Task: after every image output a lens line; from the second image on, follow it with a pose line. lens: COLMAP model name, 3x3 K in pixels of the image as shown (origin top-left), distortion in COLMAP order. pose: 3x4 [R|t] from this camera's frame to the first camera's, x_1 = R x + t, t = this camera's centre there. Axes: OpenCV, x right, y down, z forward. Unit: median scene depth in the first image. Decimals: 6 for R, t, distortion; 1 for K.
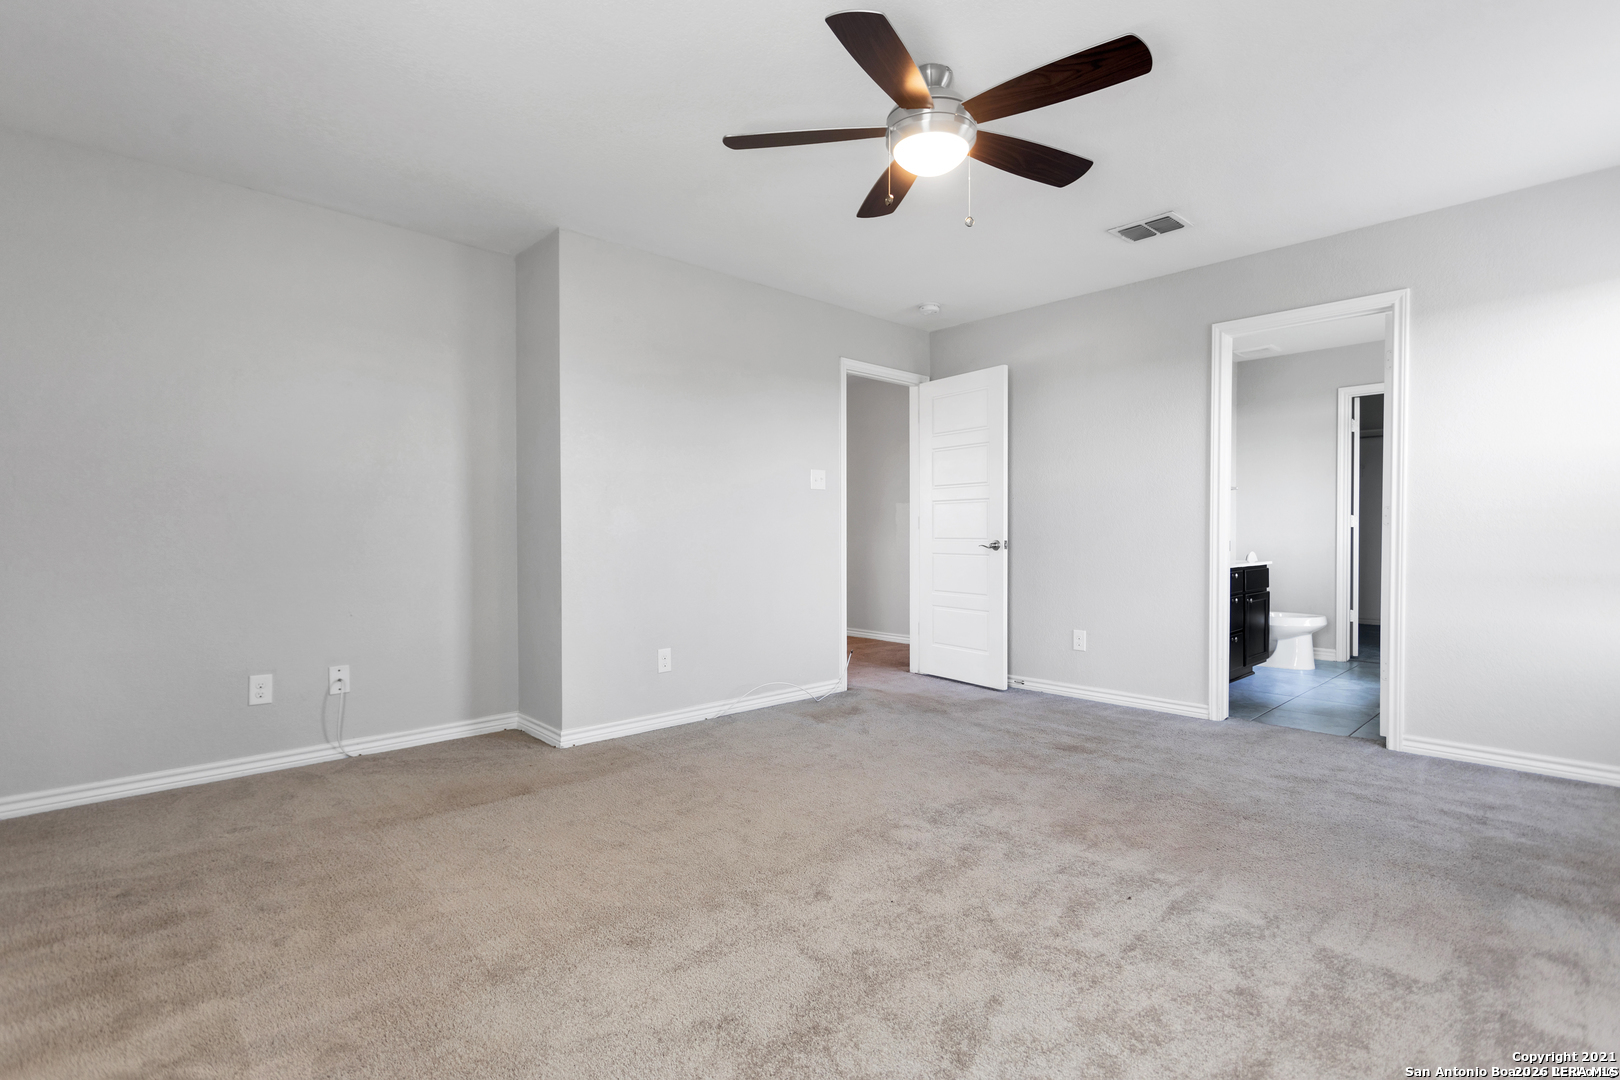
lens RADIAL K [[774.1, 0, 817.7], [0, 774.1, 541.9], [0, 0, 1]] dist [0.004677, 0.000130]
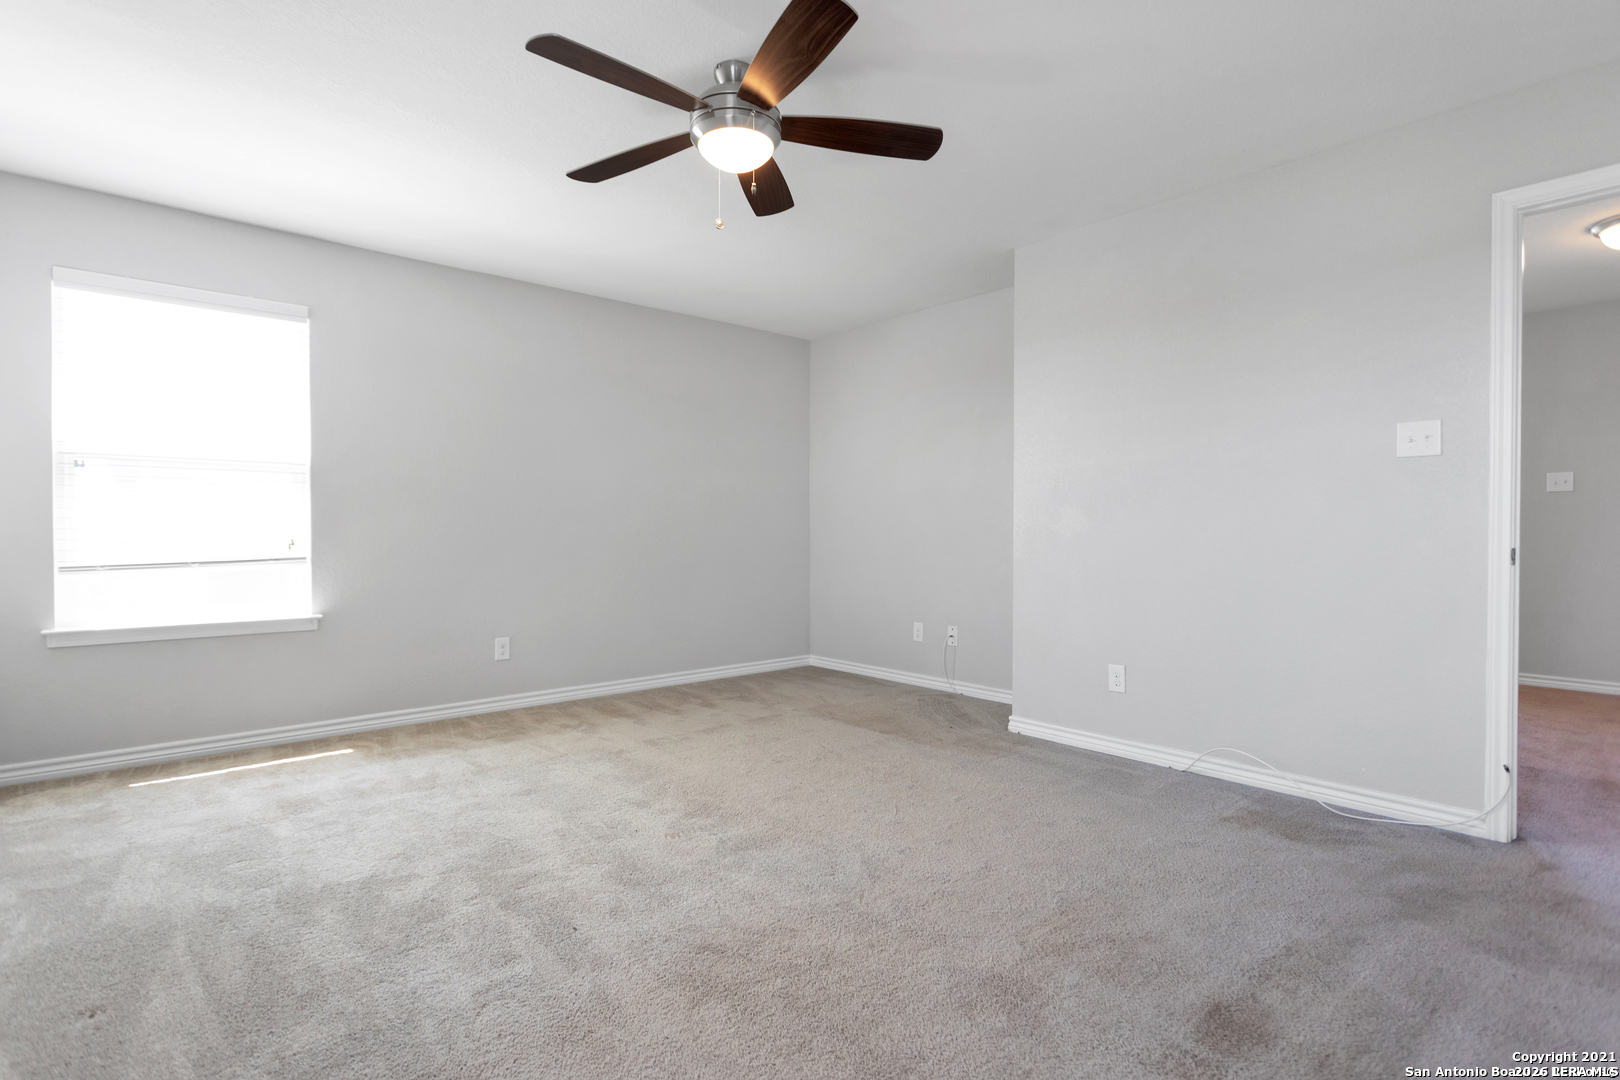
lens RADIAL K [[810.0, 0, 810.0], [0, 810.0, 540.0], [0, 0, 1]] dist [-0.000127, 0.000097]
pose [[-0.049919, 0.010256, -0.998701, 0.807945], [-0.018668, 0.999763, 0.011200, -0.005789], [0.998579, 0.019203, -0.049716, 0.781906]]
